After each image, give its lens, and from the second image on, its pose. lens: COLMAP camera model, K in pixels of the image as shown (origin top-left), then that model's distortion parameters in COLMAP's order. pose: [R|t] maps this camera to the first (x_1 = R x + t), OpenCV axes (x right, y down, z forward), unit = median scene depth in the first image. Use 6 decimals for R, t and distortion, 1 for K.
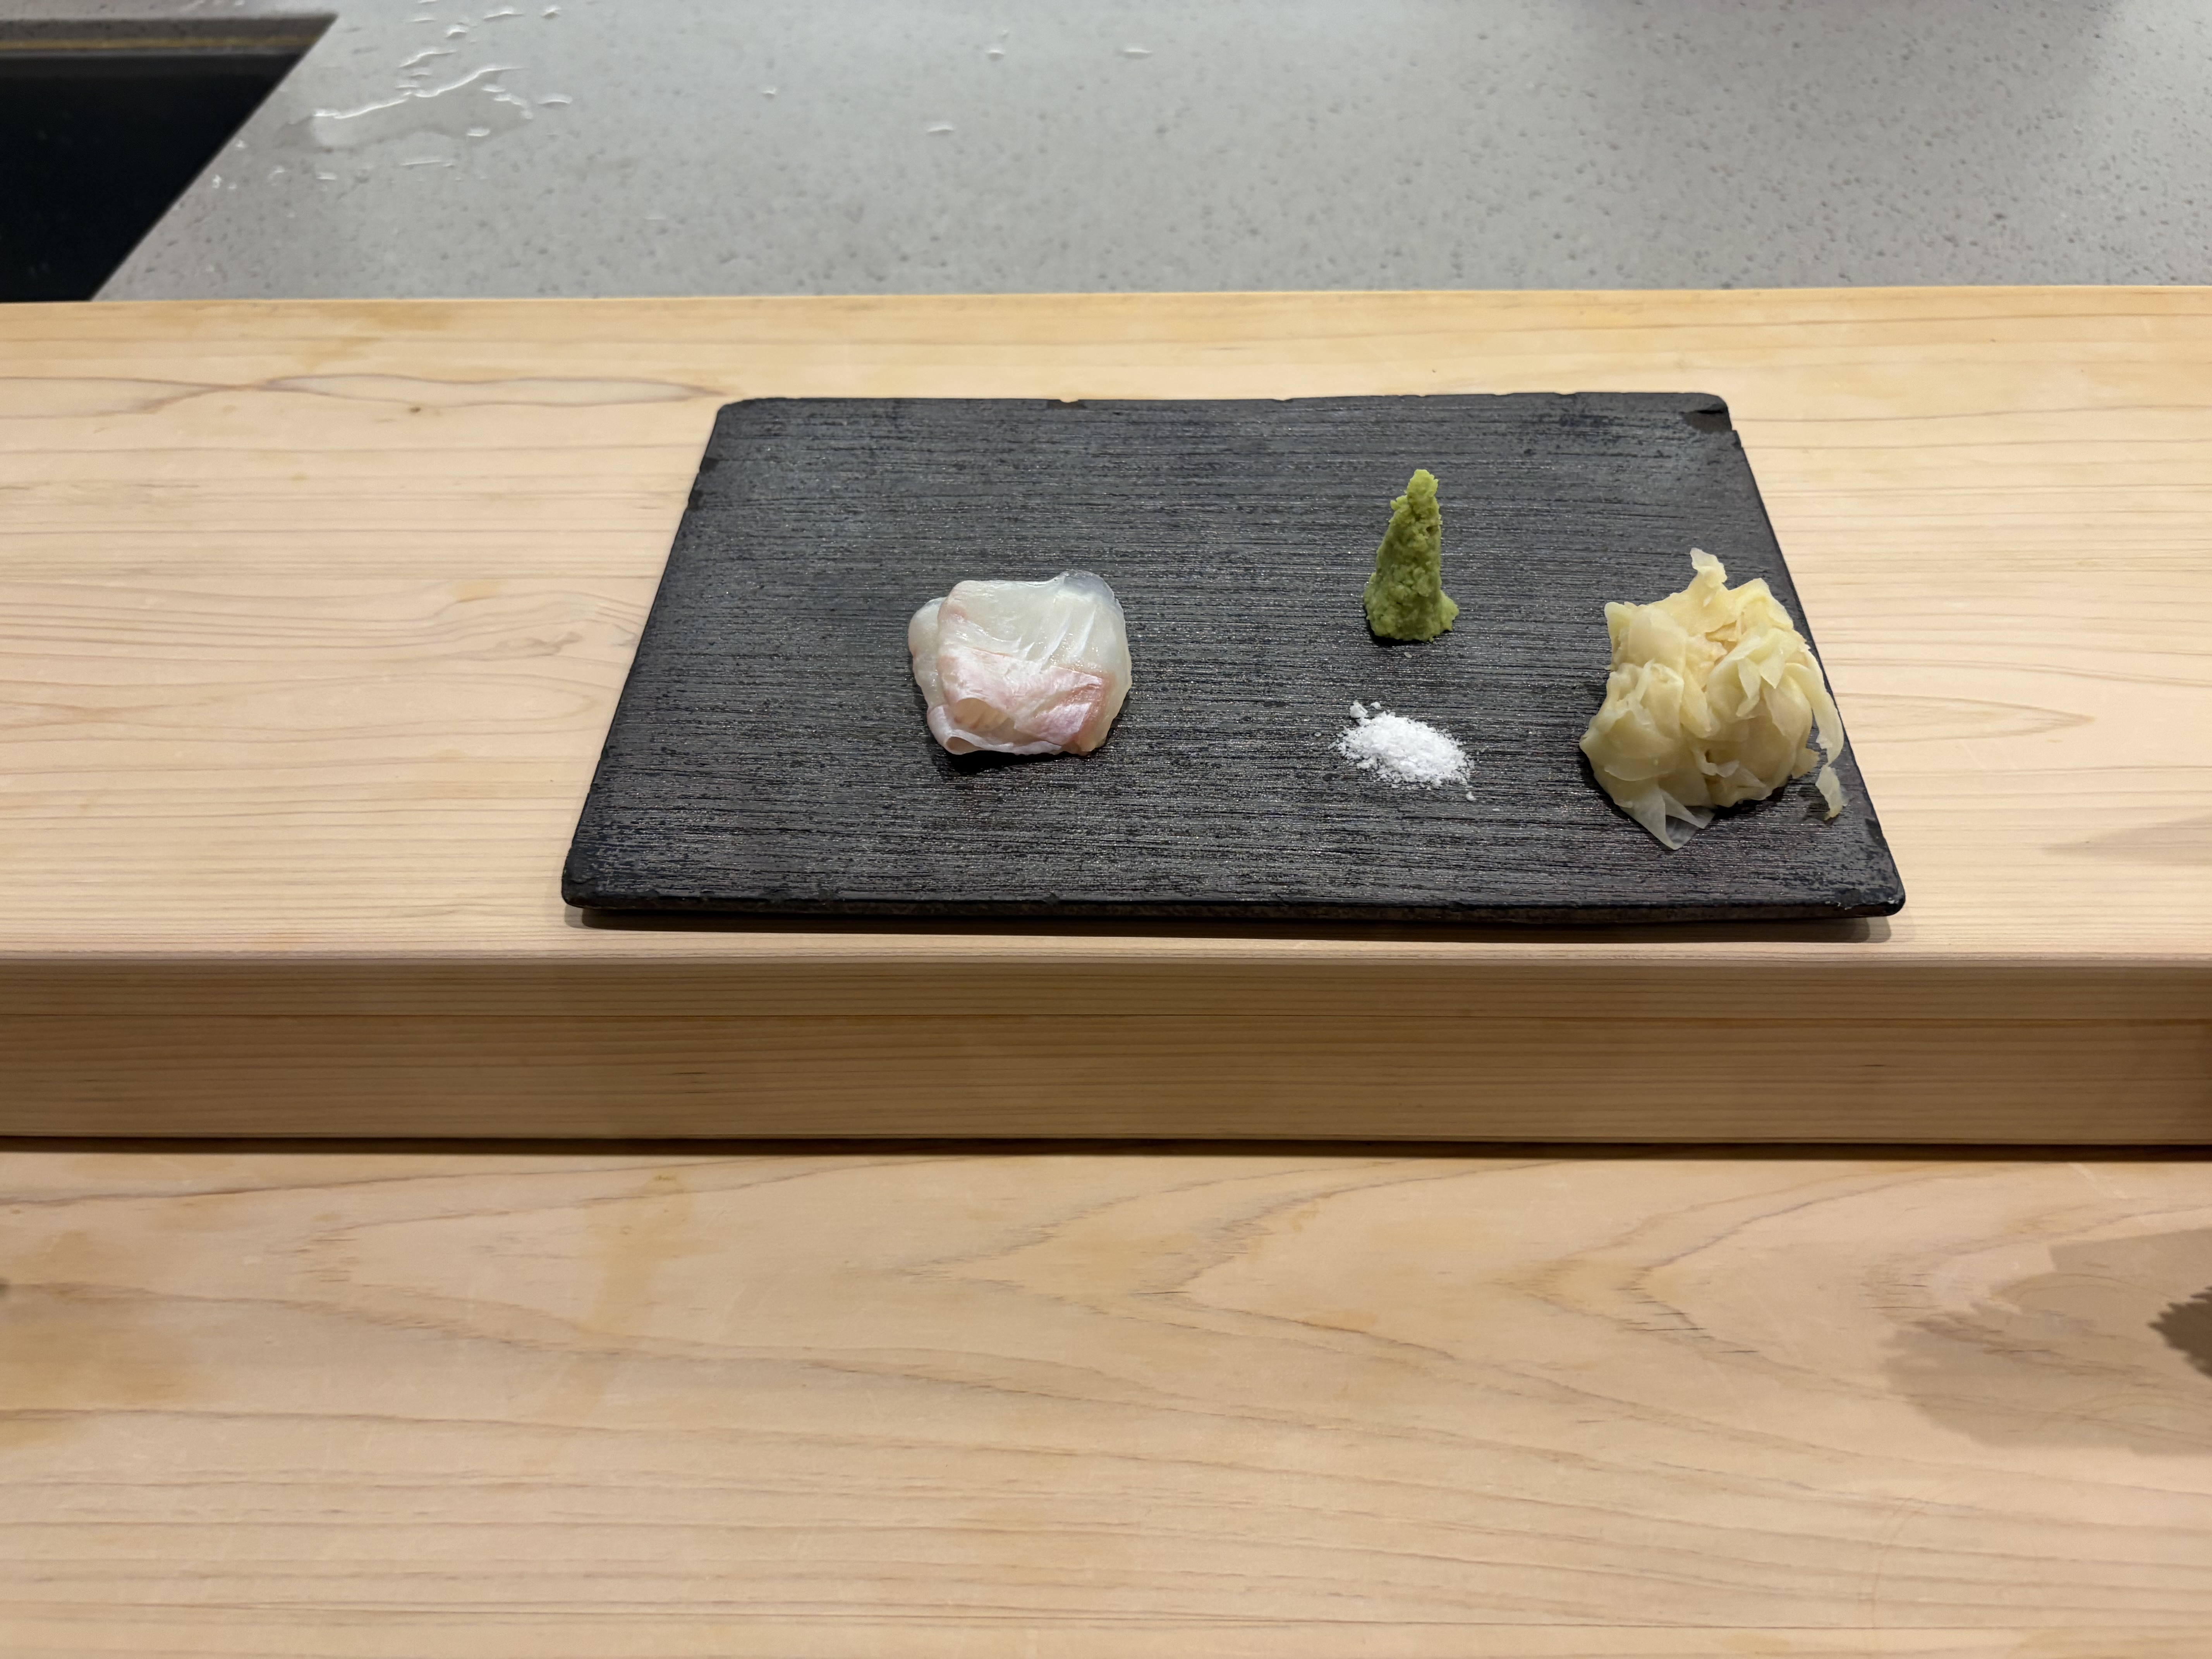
lens RADIAL K [[1701.9, 0, 1104.9], [0, 1701.9, 827.3], [0, 0, 1]] dist [0.004883, -0.002256]
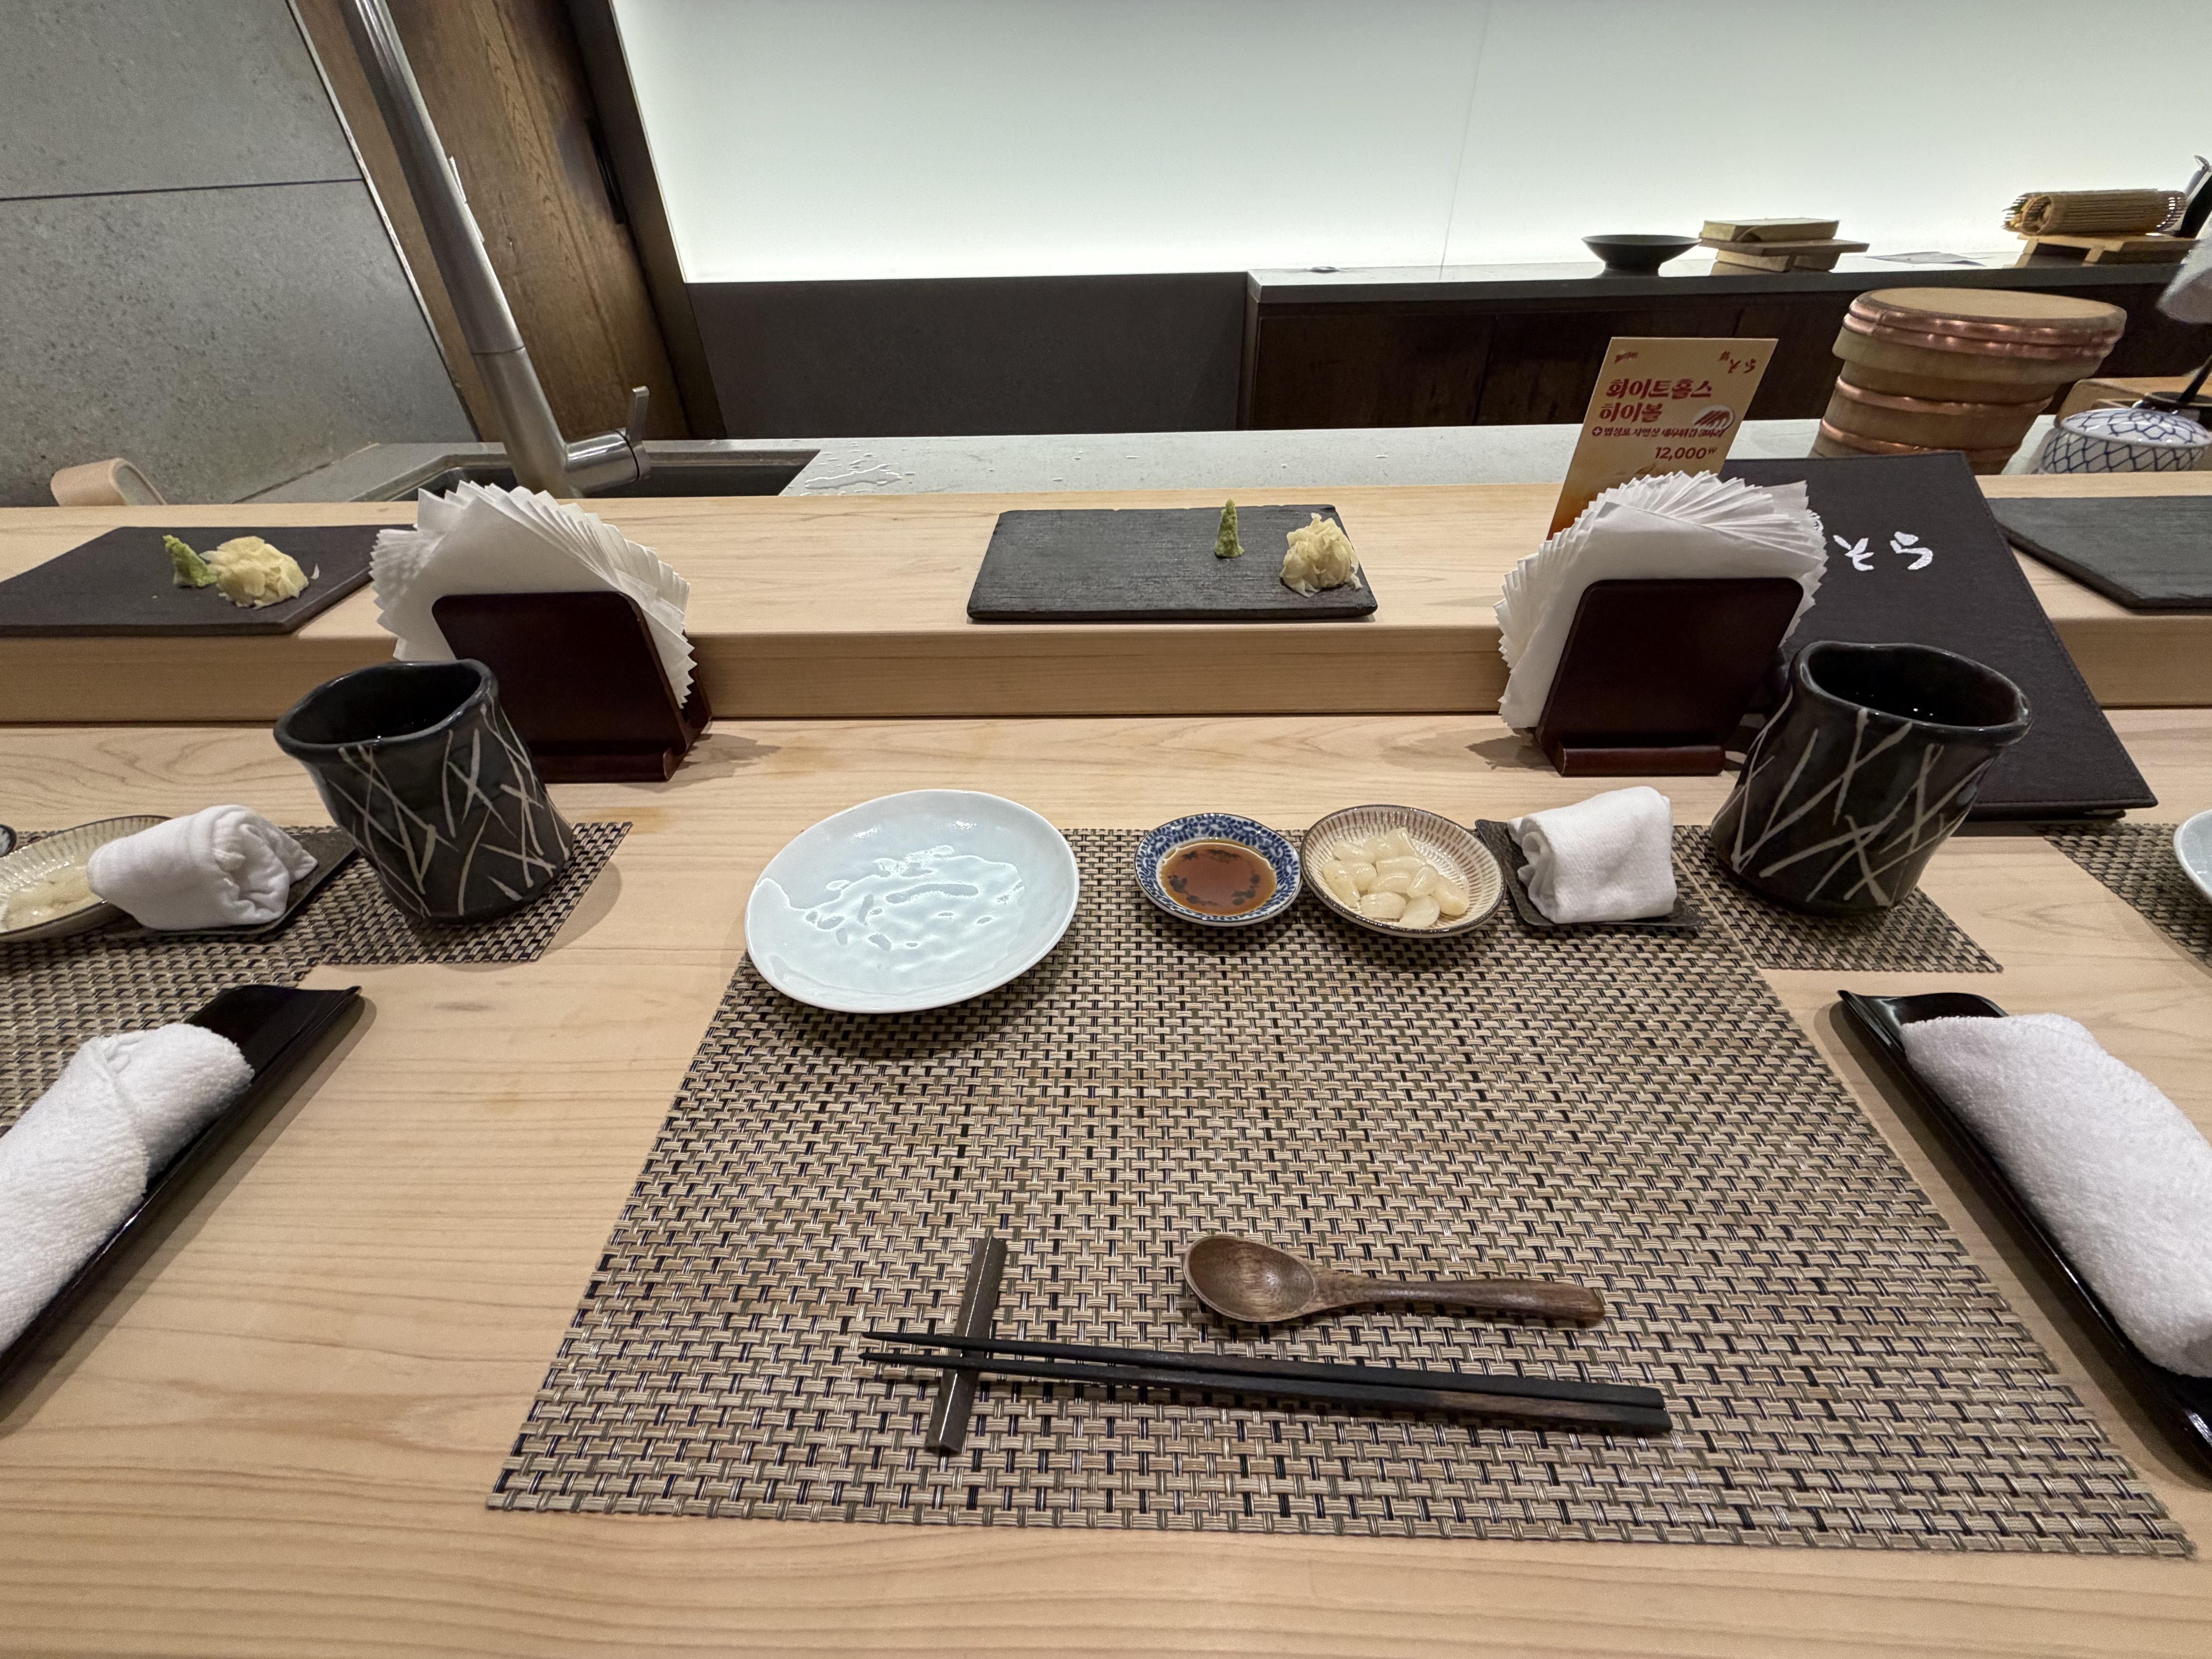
lens RADIAL K [[884.1, 0, 1105.9], [0, 884.1, 833.4], [0, 0, 1]] dist [-0.000093, 0.000007]
pose [[0.999993, -0.002915, -0.002287, -0.049734], [0.002604, 0.992022, -0.126038, 0.659496], [0.002636, 0.126031, 0.992023, -0.610948]]
